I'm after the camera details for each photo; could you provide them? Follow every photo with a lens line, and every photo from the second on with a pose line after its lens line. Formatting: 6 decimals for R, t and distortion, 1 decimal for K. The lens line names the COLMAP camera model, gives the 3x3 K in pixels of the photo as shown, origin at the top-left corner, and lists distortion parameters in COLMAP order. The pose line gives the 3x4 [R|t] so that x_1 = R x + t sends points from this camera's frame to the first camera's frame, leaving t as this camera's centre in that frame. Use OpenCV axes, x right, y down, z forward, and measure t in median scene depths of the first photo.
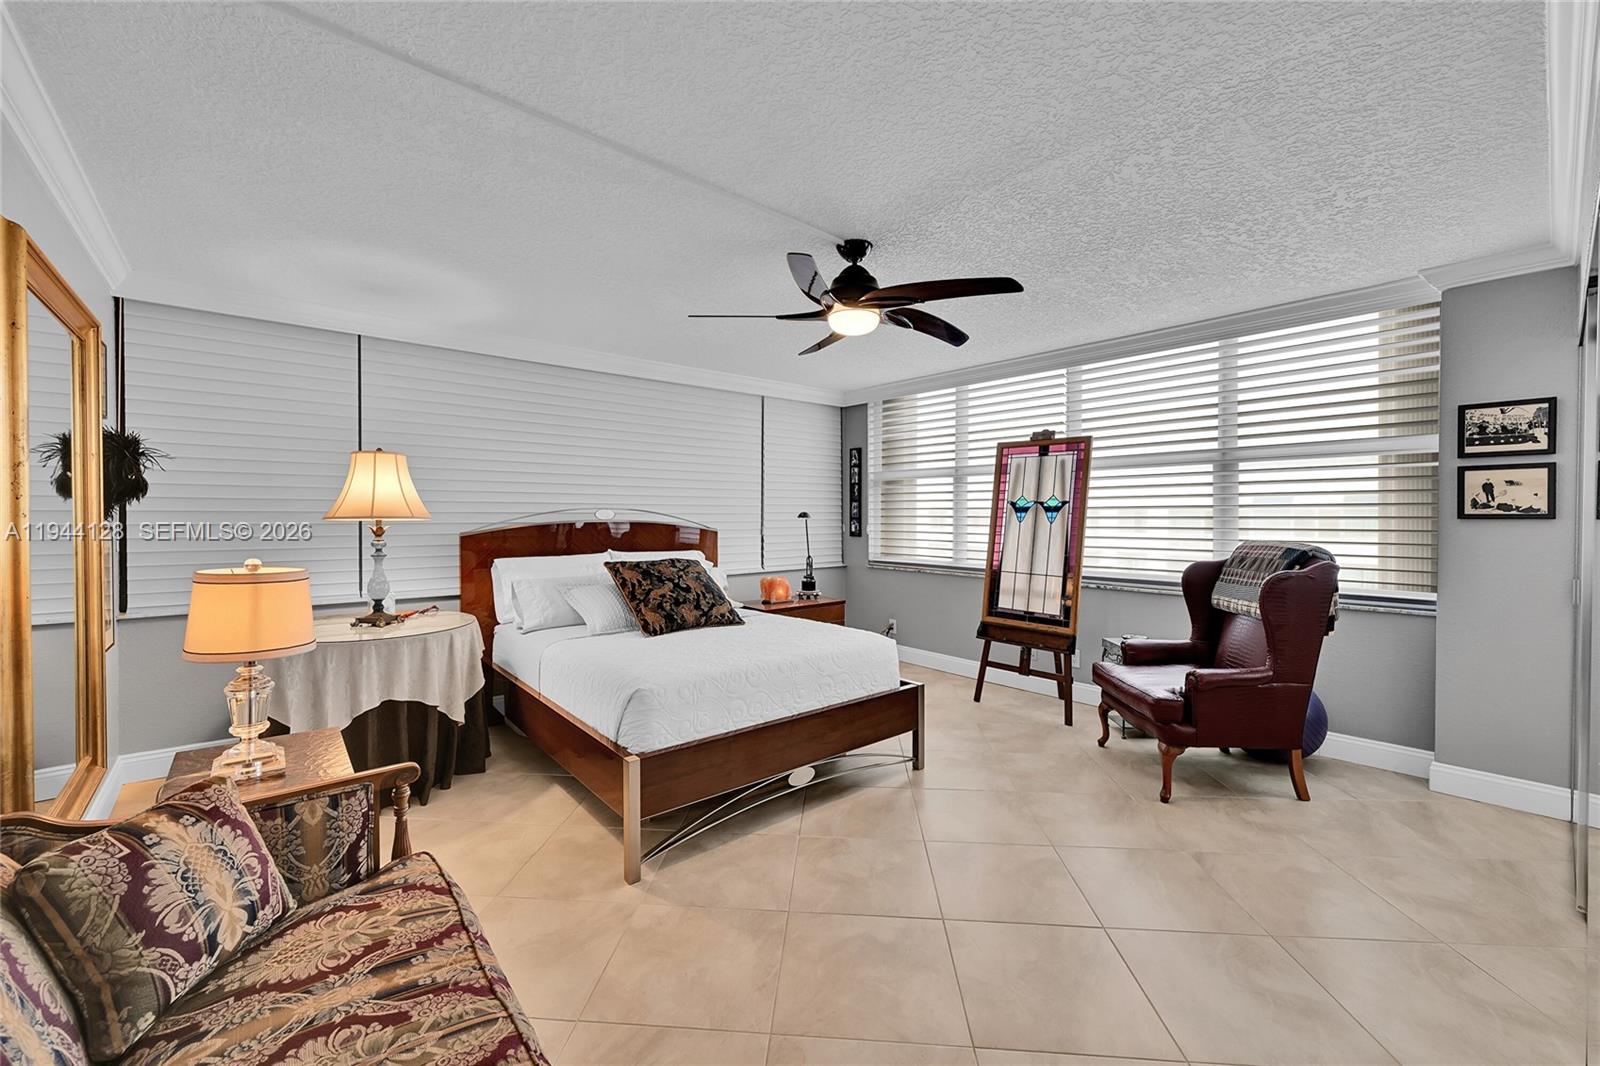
lens RADIAL K [[635.2, 0, 792.2], [0, 635.2, 523.0], [0, 0, 1]] dist [-0.007097, 0.000929]
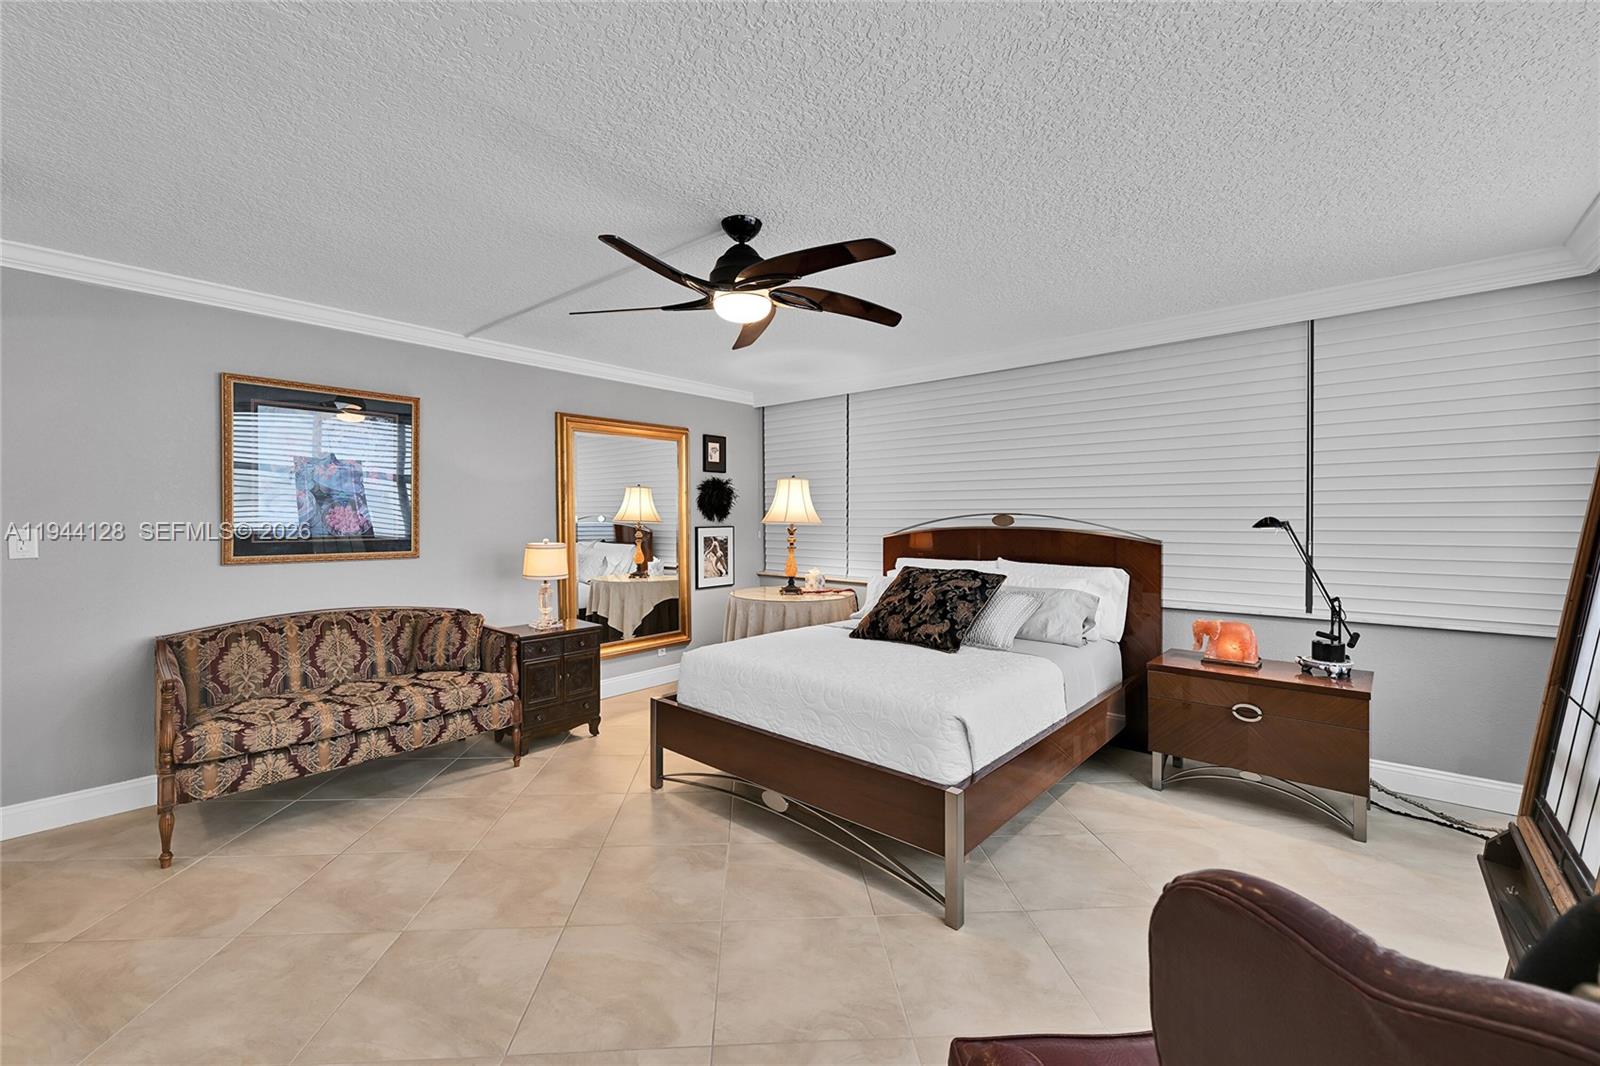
lens RADIAL K [[635.2, 0, 795.3], [0, 635.2, 524.9], [0, 0, 1]] dist [-0.007097, 0.000929]
pose [[0.156647, 0.007521, -0.987626, 0.823804], [-0.015708, 0.999864, 0.005122, -0.010256], [0.987530, 0.014711, 0.156743, 0.773211]]
